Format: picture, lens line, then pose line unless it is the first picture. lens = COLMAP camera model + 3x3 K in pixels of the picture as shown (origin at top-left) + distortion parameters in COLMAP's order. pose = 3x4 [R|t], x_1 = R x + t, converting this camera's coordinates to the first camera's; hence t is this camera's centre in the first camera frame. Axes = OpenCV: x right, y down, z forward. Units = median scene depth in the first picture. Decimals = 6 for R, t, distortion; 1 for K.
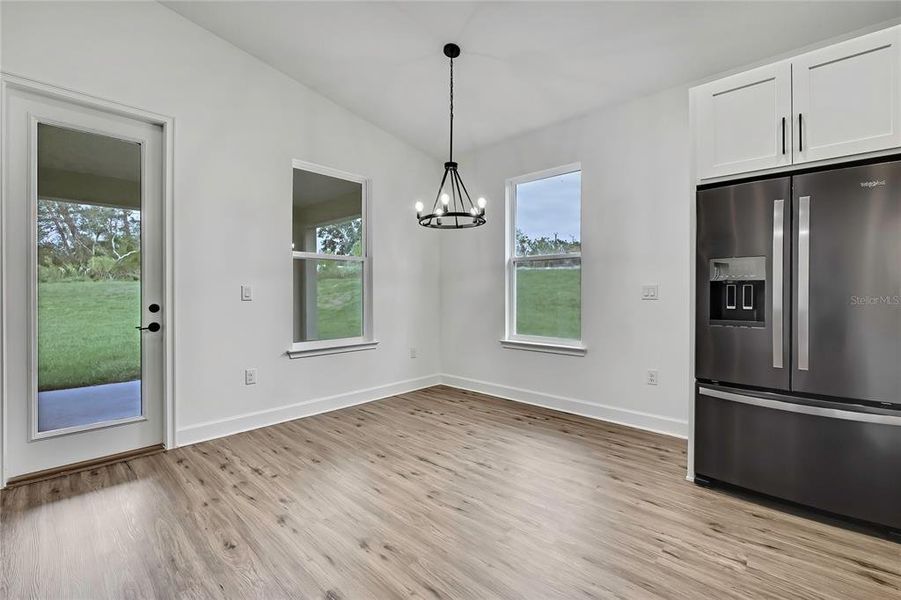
lens RADIAL K [[389.9, 0, 469.0], [0, 389.9, 294.3], [0, 0, 1]] dist [-0.012831, 0.000419]
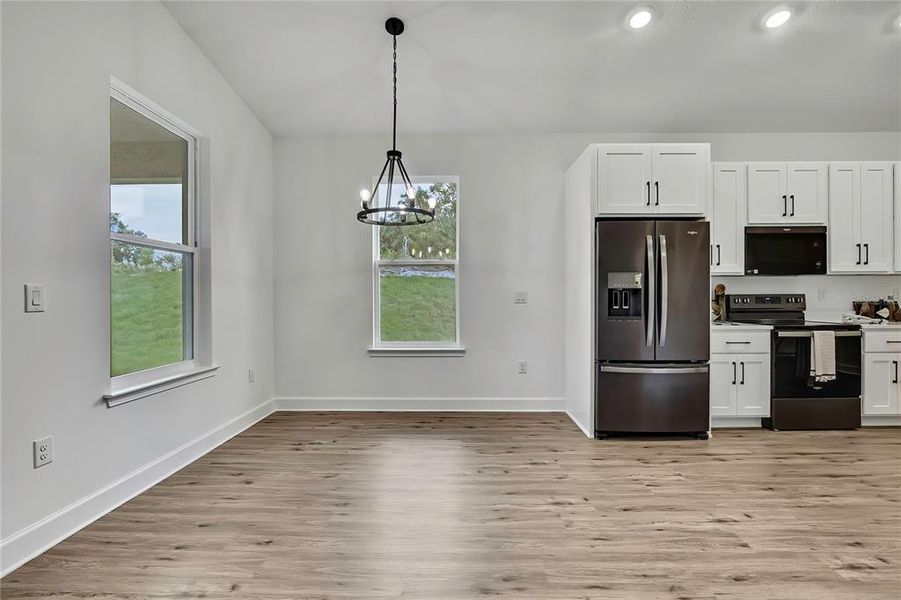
lens RADIAL K [[391.0, 0, 450.5], [0, 391.0, 300.0], [0, 0, 1]] dist [-0.013486, 0.000329]
pose [[0.756053, -0.004686, 0.654493, -0.500073], [0.005367, 0.999985, 0.000959, 0.001724], [-0.654488, 0.002787, 0.756067, 0.225551]]
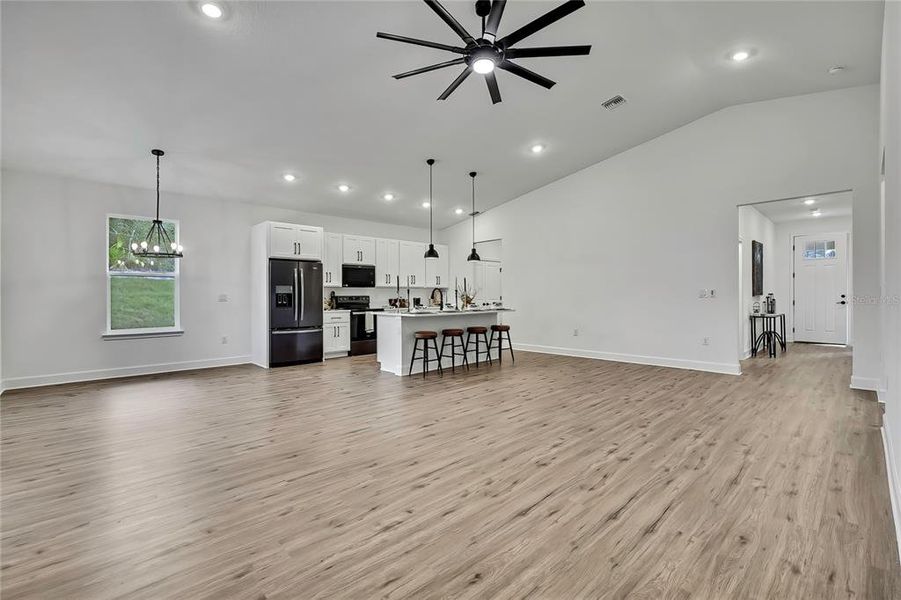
lens RADIAL K [[406.6, 0, 466.0], [0, 406.6, 294.9], [0, 0, 1]] dist [-0.011222, 0.000481]
pose [[0.049090, 0.003936, 0.998787, -1.594390], [0.010564, 0.999934, -0.004460, 0.003577], [-0.998739, 0.010771, 0.049045, -0.372535]]
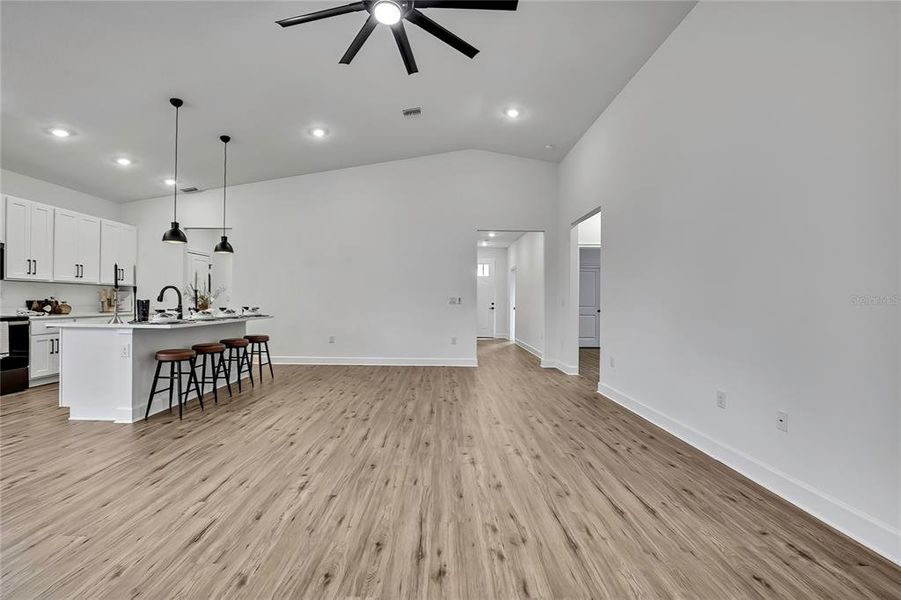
lens RADIAL K [[391.0, 0, 450.5], [0, 391.0, 300.0], [0, 0, 1]] dist [-0.013486, 0.000329]
pose [[-0.685628, -0.003178, 0.727946, -1.191628], [-0.007498, 0.999968, -0.002697, 0.003455], [-0.727914, -0.007307, -0.685630, 0.120189]]
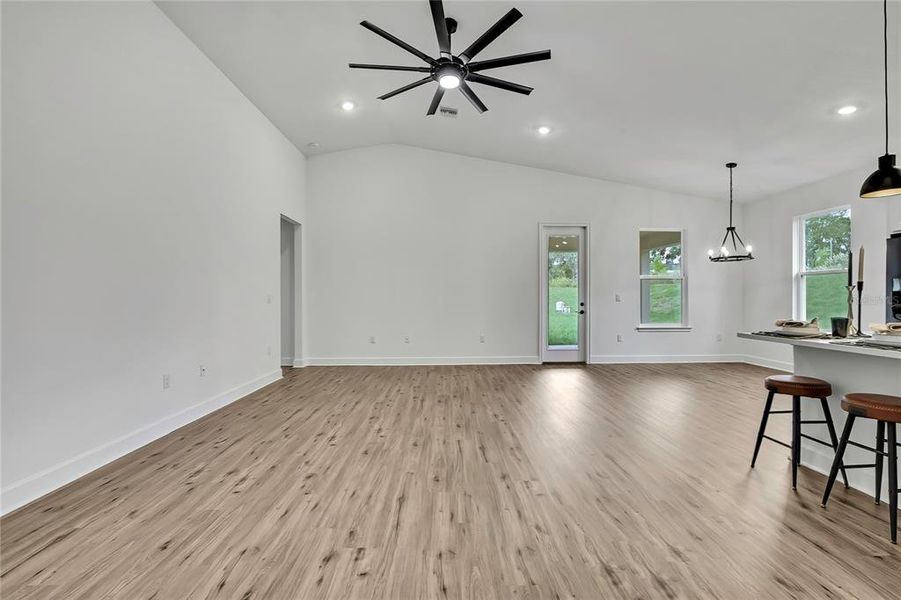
lens RADIAL K [[400.6, 0, 447.0], [0, 400.6, 297.5], [0, 0, 1]] dist [-0.012544, 0.000911]
pose [[0.674427, -0.000480, -0.738341, 0.408553], [-0.001594, 0.999997, -0.002106, 0.001096], [0.738340, 0.002597, 0.674424, -1.174358]]
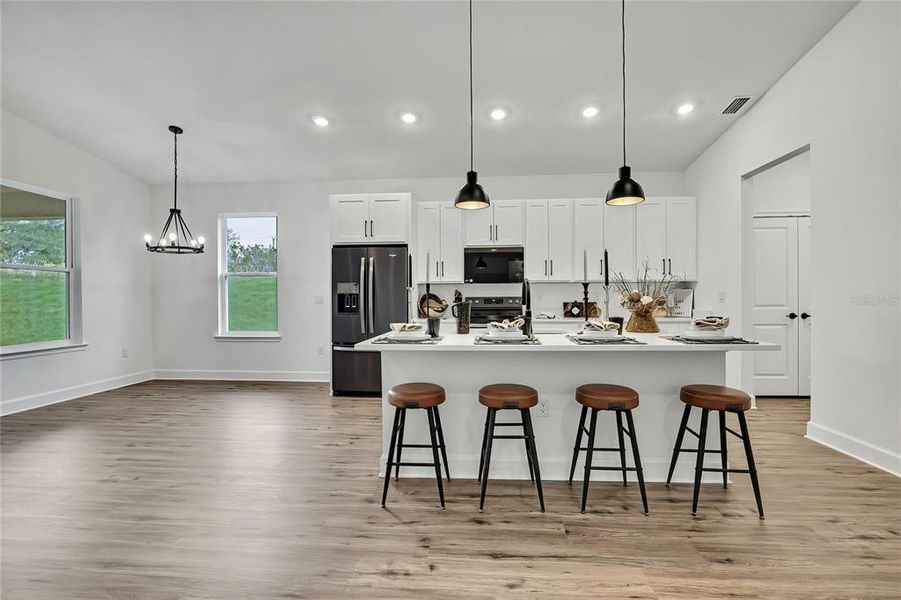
lens RADIAL K [[397.9, 0, 461.2], [0, 397.9, 301.9], [0, 0, 1]] dist [-0.009732, 0.000170]
pose [[0.792735, -0.007310, 0.609522, -0.095269], [0.005936, 0.999973, 0.004272, 0.002900], [-0.609537, 0.000231, 0.792757, -0.738013]]
